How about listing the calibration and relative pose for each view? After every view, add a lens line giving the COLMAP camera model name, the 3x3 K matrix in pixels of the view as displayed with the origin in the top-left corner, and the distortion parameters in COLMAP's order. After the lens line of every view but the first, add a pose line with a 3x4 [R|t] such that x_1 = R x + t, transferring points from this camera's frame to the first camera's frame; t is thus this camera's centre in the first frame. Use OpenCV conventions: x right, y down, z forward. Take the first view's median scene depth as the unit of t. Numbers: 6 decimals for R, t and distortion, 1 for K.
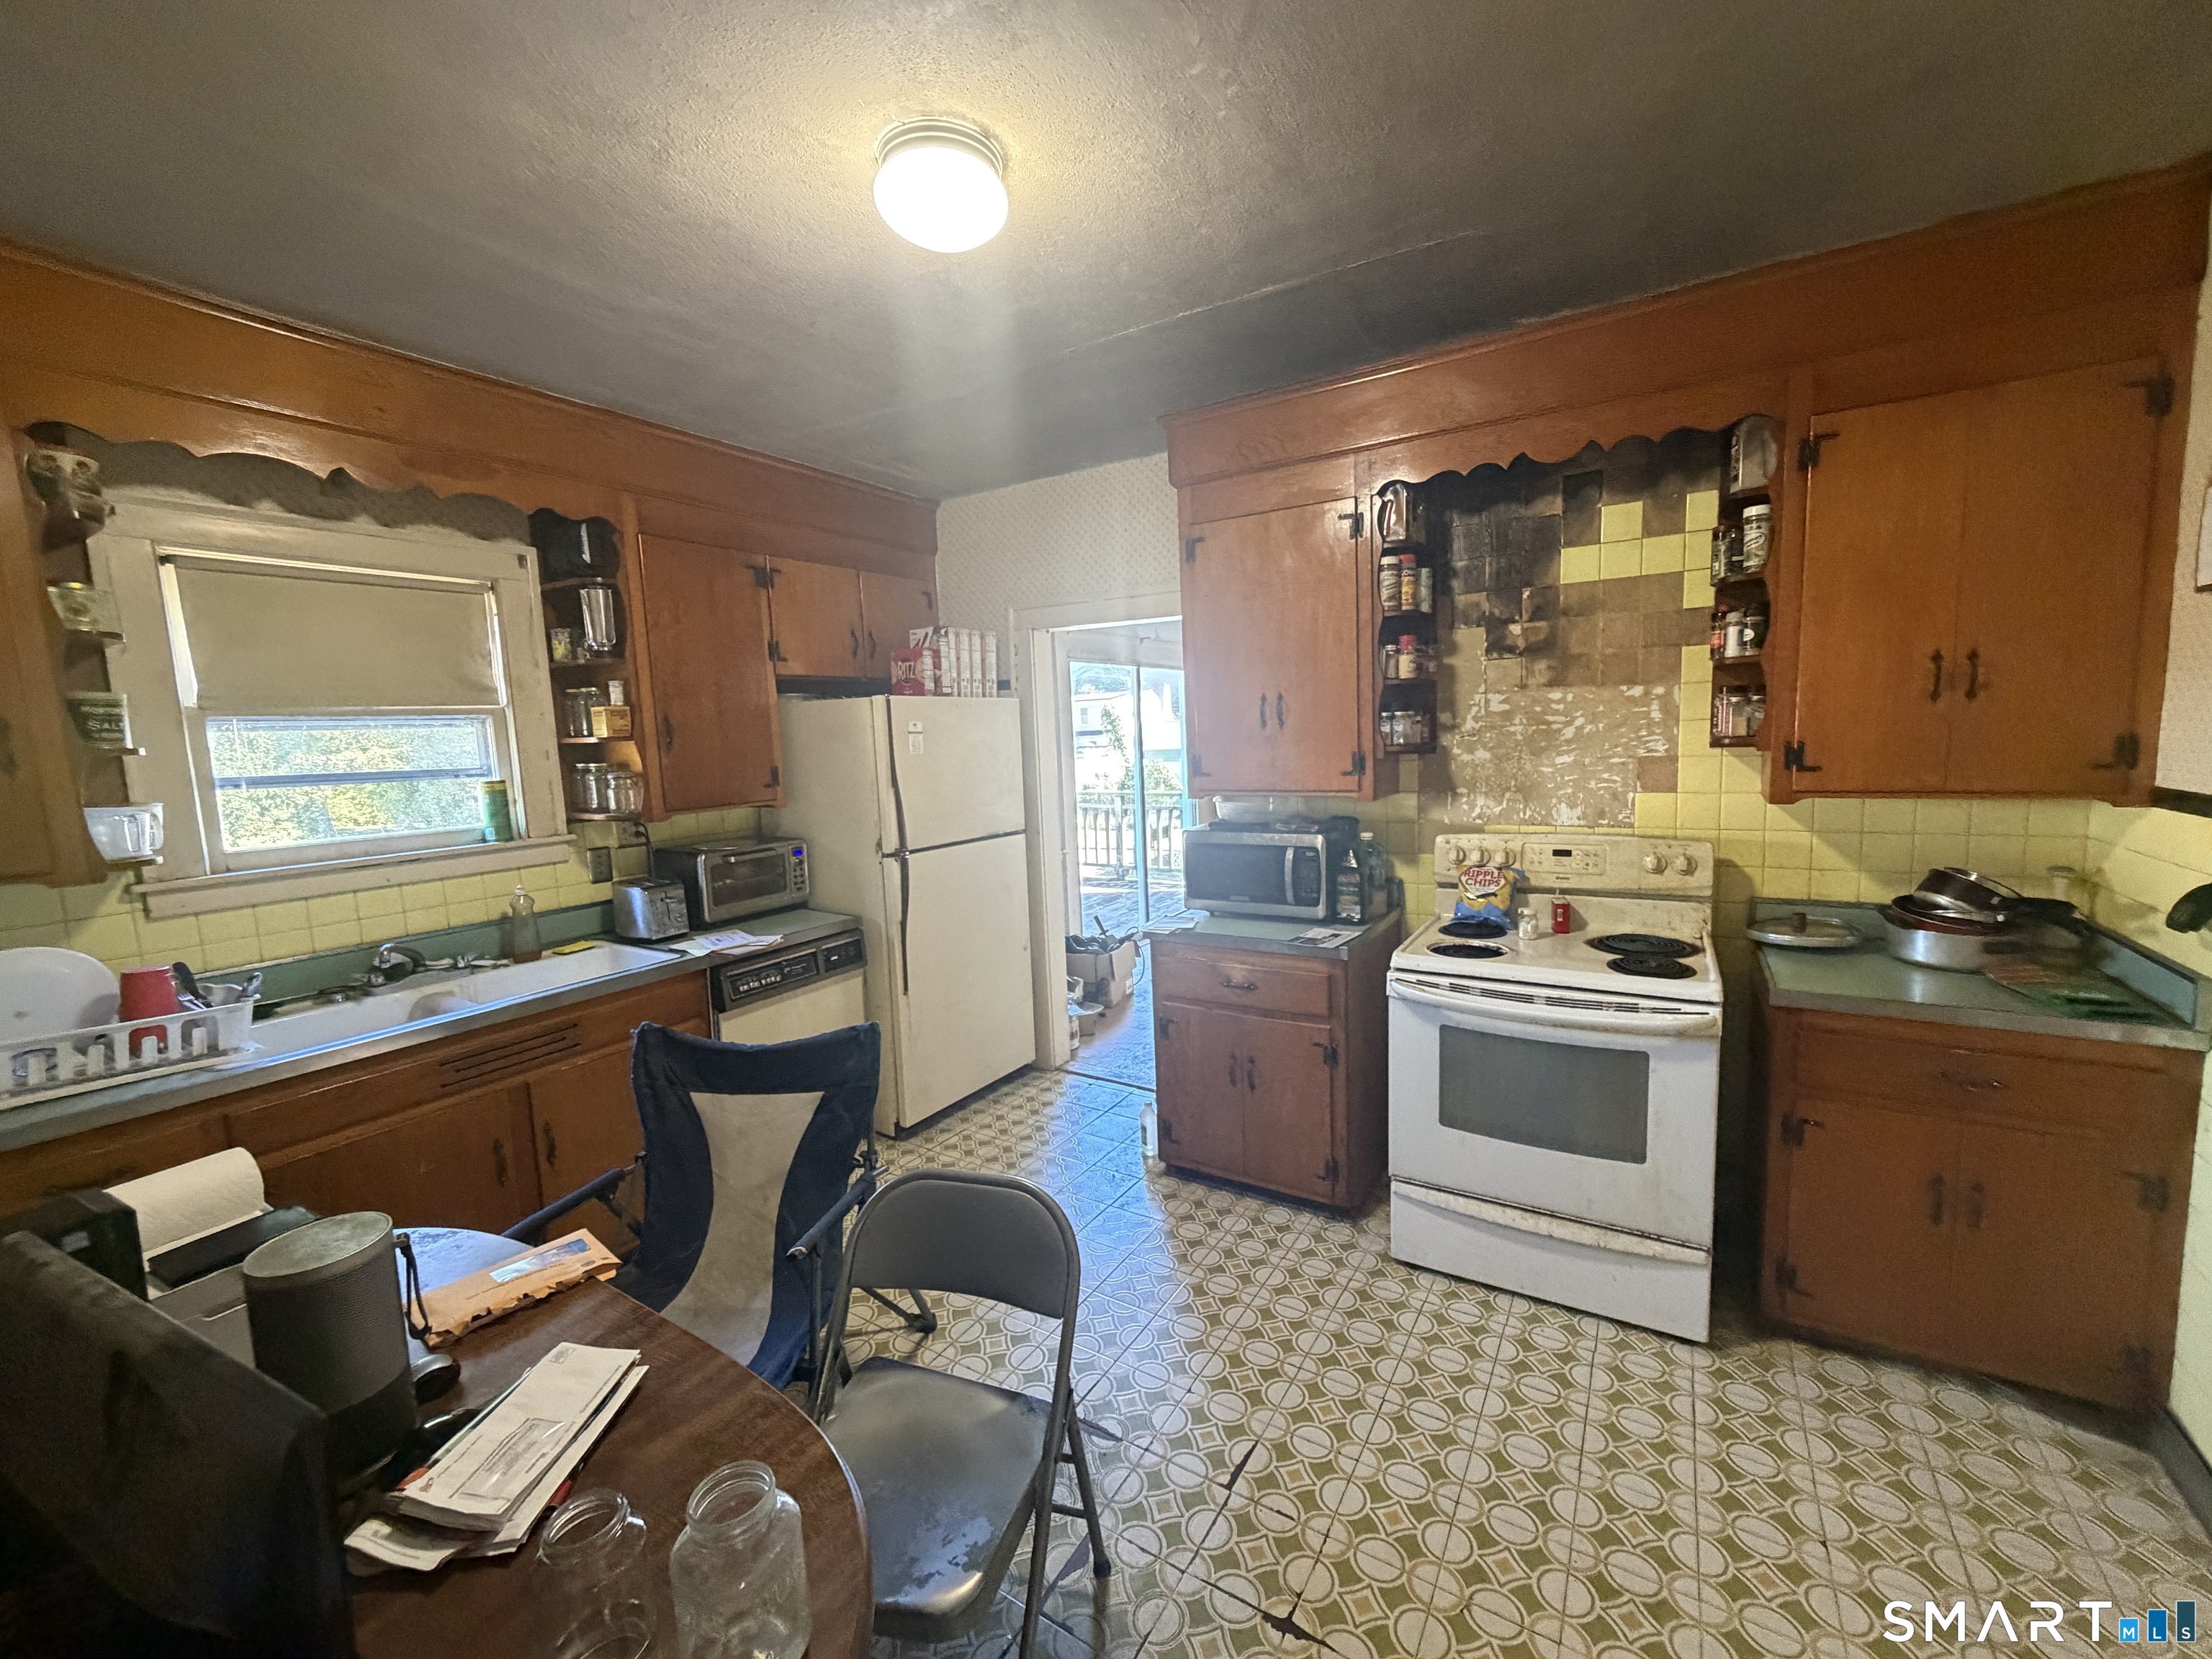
lens RADIAL K [[885.9, 0, 1120.4], [0, 885.9, 831.7], [0, 0, 1]] dist [0.001772, 0.000323]
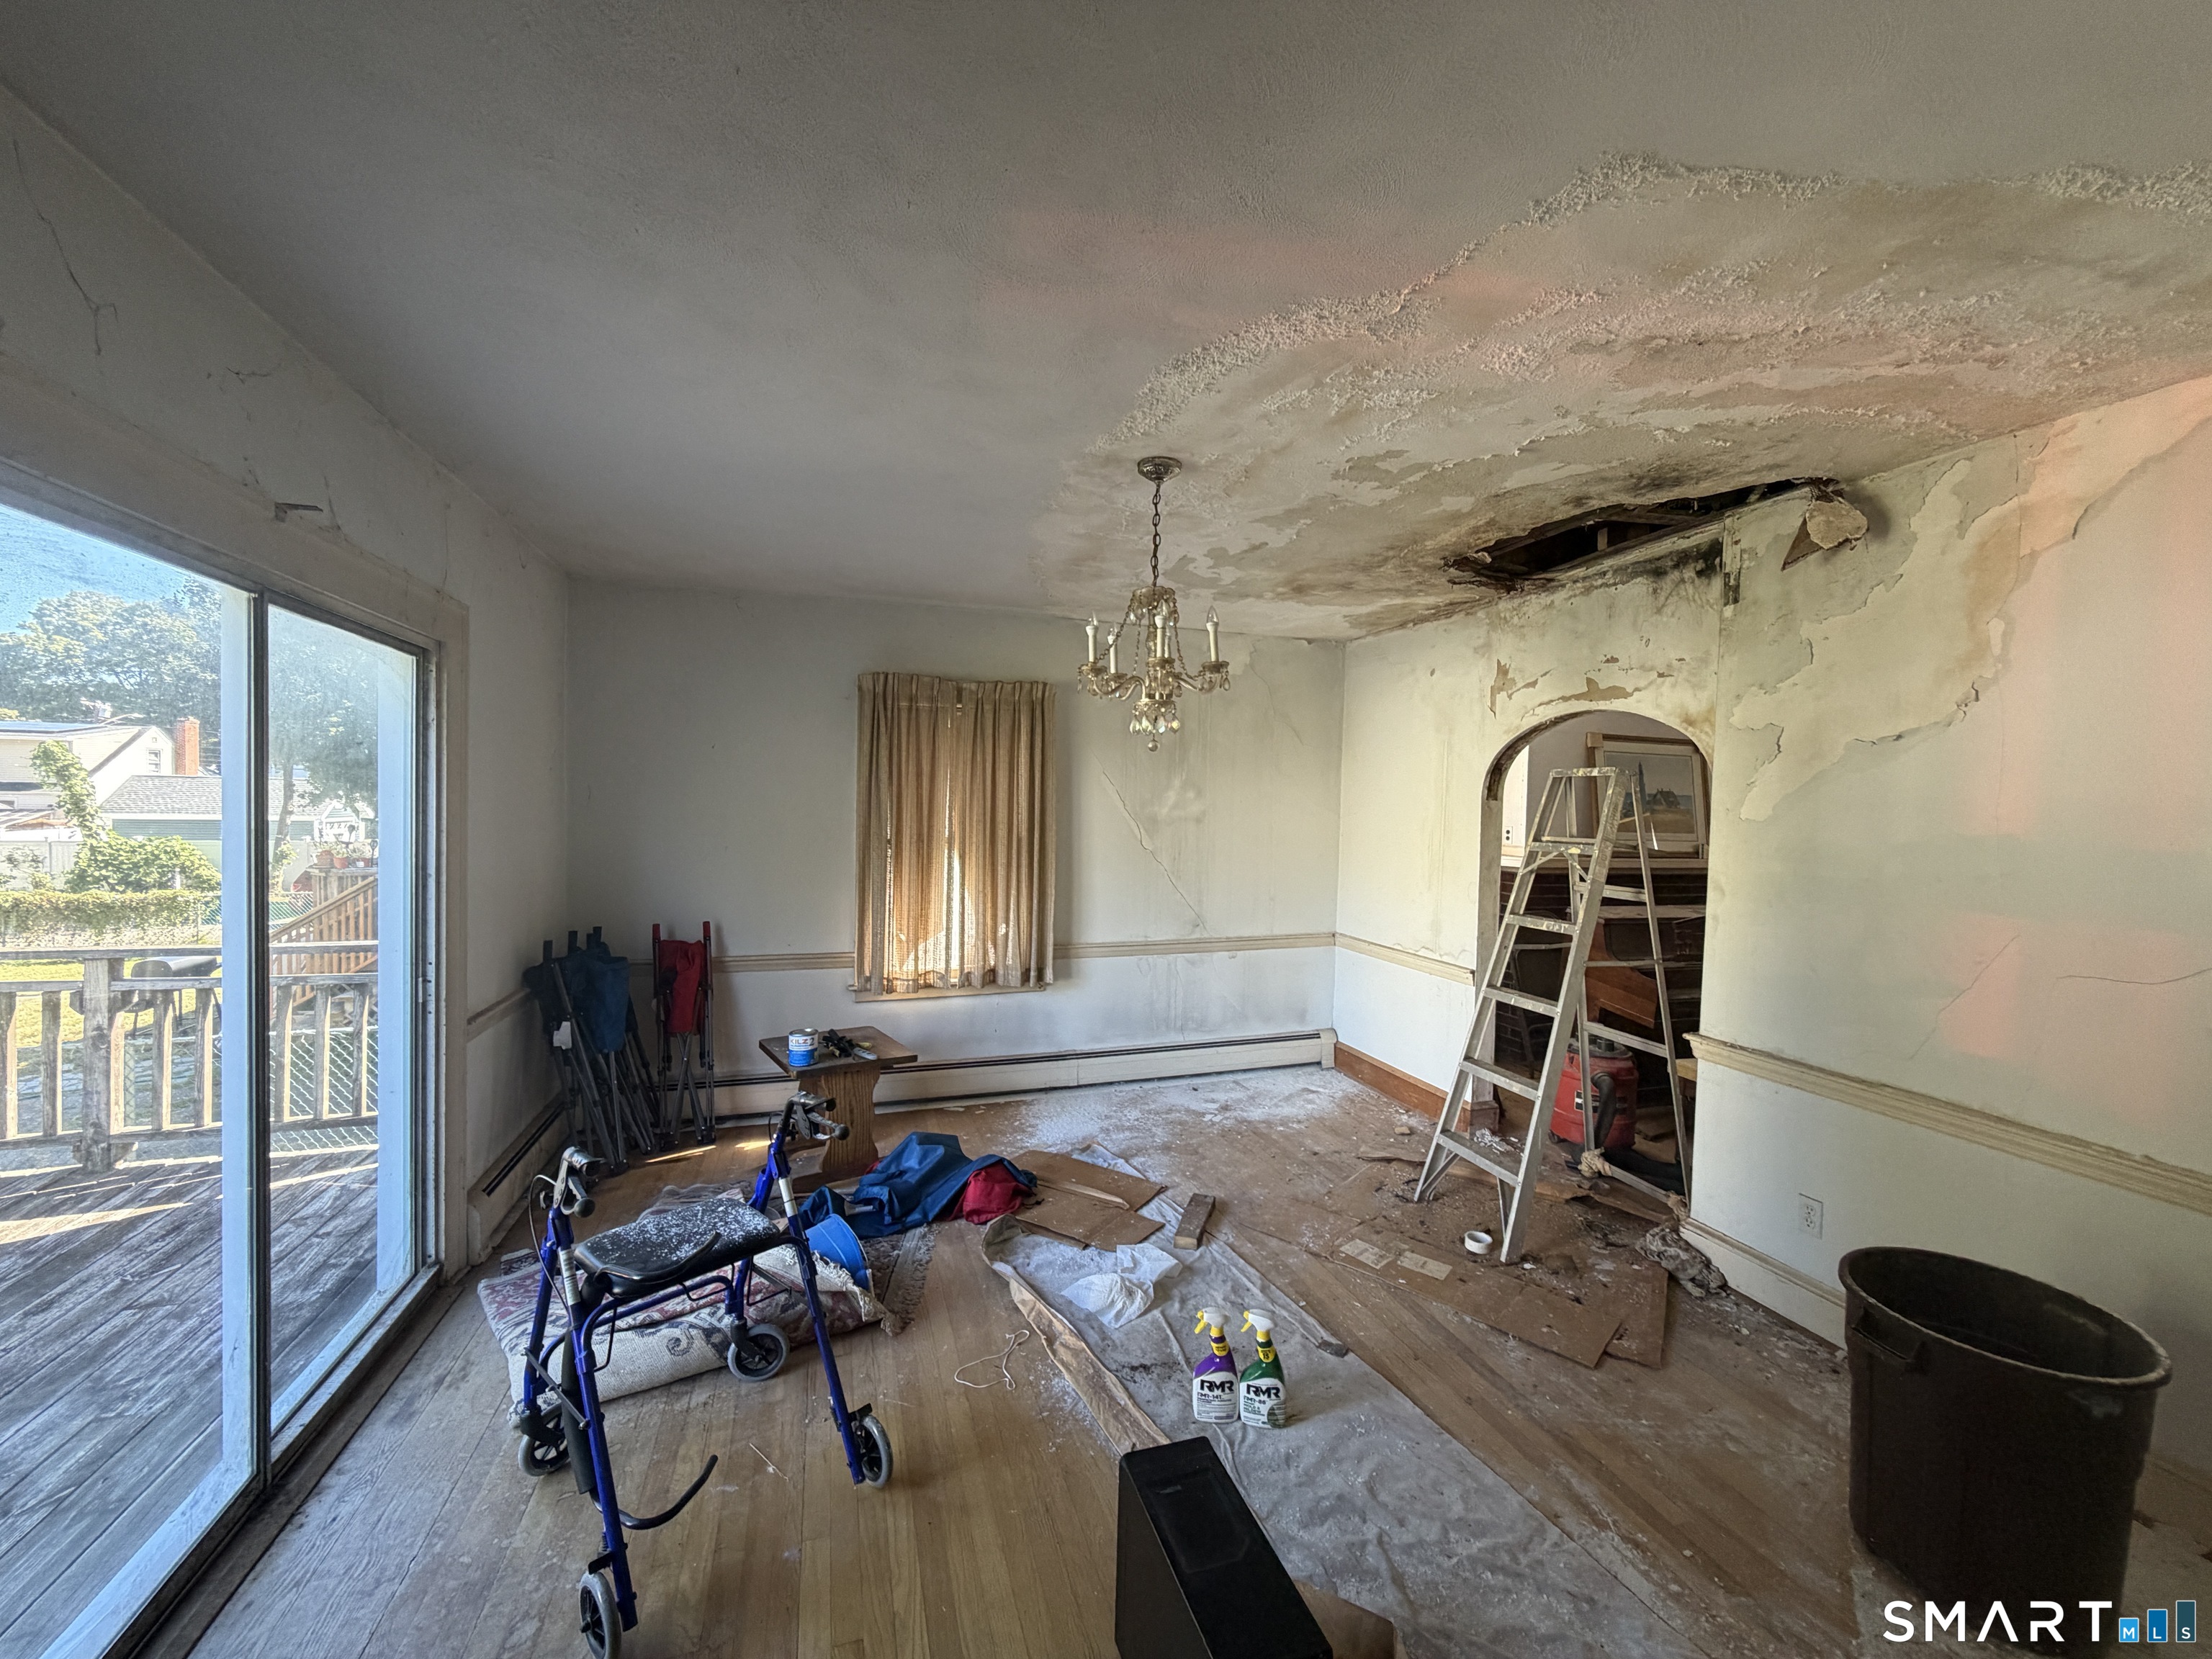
lens RADIAL K [[885.9, 0, 1120.4], [0, 885.9, 831.7], [0, 0, 1]] dist [0.001772, 0.000323]
pose [[0.646203, 0.036334, 0.762300, -0.003506], [0.036772, 0.996224, -0.078655, -0.014451], [-0.762279, 0.078858, 0.642427, 0.112974]]
